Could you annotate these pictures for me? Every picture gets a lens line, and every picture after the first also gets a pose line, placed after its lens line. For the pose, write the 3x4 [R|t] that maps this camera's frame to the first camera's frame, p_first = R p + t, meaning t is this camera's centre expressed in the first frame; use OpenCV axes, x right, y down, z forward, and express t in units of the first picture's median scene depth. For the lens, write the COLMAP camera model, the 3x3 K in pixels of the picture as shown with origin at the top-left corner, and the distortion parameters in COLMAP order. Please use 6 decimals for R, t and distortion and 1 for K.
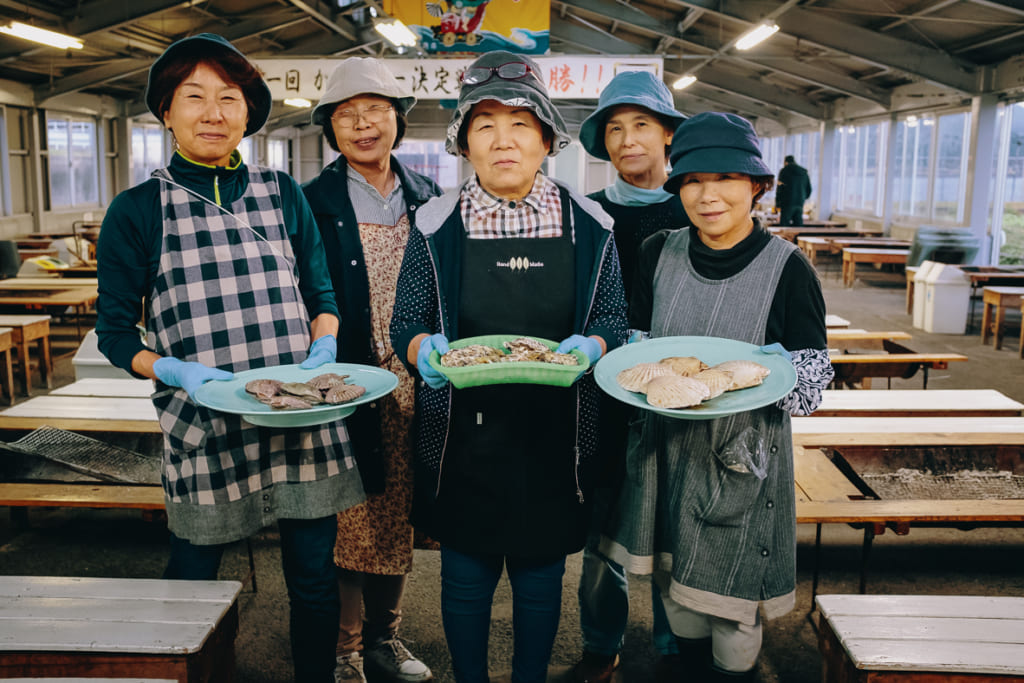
lens RADIAL K [[1115.6, 0, 511.4], [0, 1115.6, 343.0], [0, 0, 1]] dist [-0.045924, 0.000000]
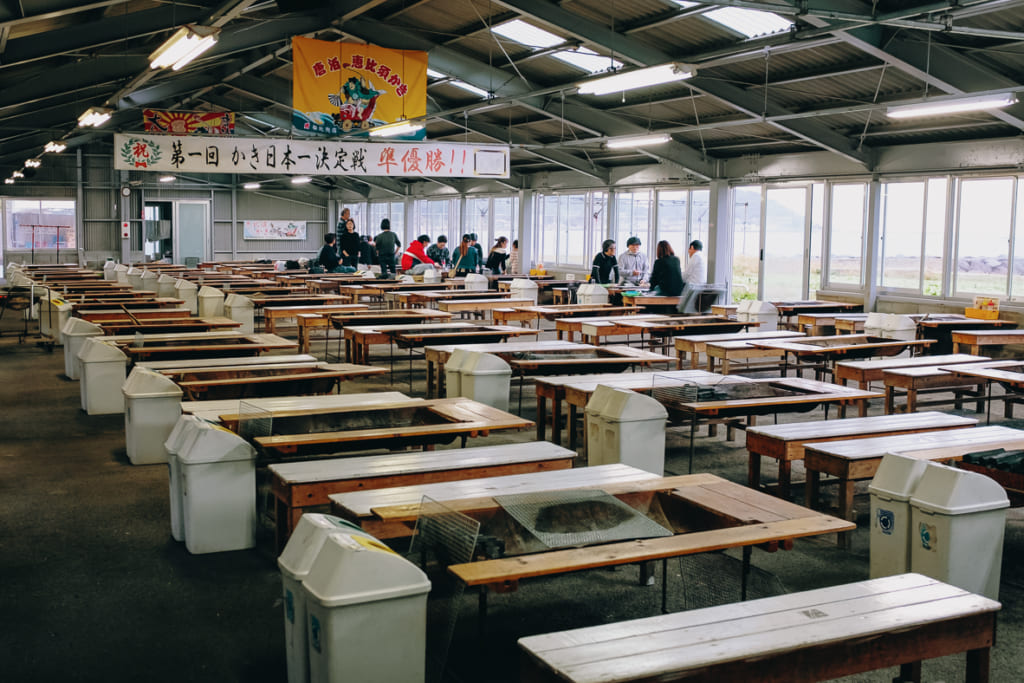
lens RADIAL K [[1115.6, 0, 511.3], [0, 1115.6, 341.7], [0, 0, 1]] dist [-0.045924, 0.000000]
pose [[0.879217, -0.049534, 0.473839, -0.474113], [0.068021, 0.997442, -0.021945, -0.005378], [-0.471540, 0.051526, 0.880338, -0.113767]]
